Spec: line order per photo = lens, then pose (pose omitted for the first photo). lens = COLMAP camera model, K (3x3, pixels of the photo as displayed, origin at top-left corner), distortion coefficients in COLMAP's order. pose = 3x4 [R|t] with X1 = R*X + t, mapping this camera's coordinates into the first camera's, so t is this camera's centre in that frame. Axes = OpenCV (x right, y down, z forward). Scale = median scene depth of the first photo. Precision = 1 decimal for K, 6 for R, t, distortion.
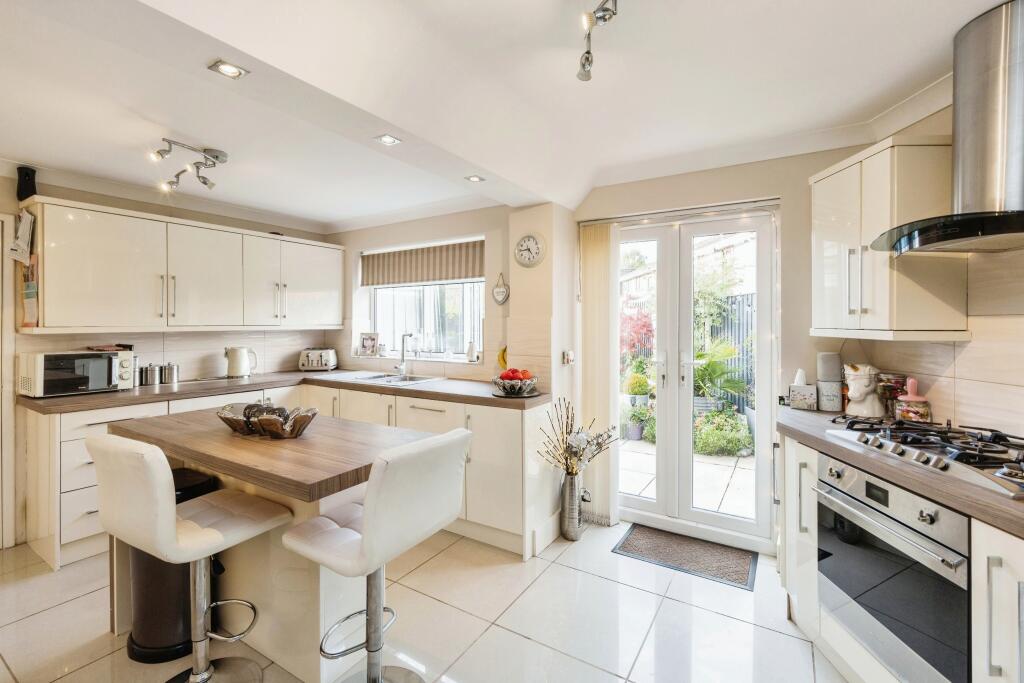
lens RADIAL K [[448.2, 0, 501.4], [0, 448.2, 324.2], [0, 0, 1]] dist [-0.003208, -0.000702]
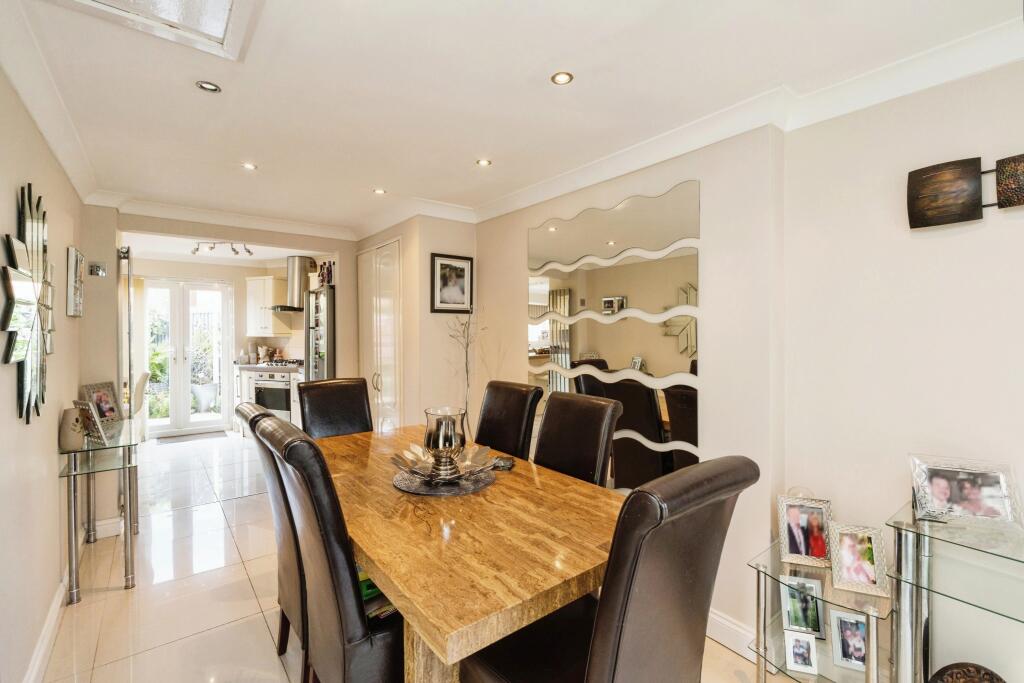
lens RADIAL K [[465.2, 0, 512.9], [0, 465.2, 325.7], [0, 0, 1]] dist [-0.001921, -0.000233]
pose [[0.336534, 0.004586, 0.941660, -0.994651], [0.007160, 0.999947, -0.007429, -0.004028], [-0.941644, 0.009242, 0.336484, -1.026909]]
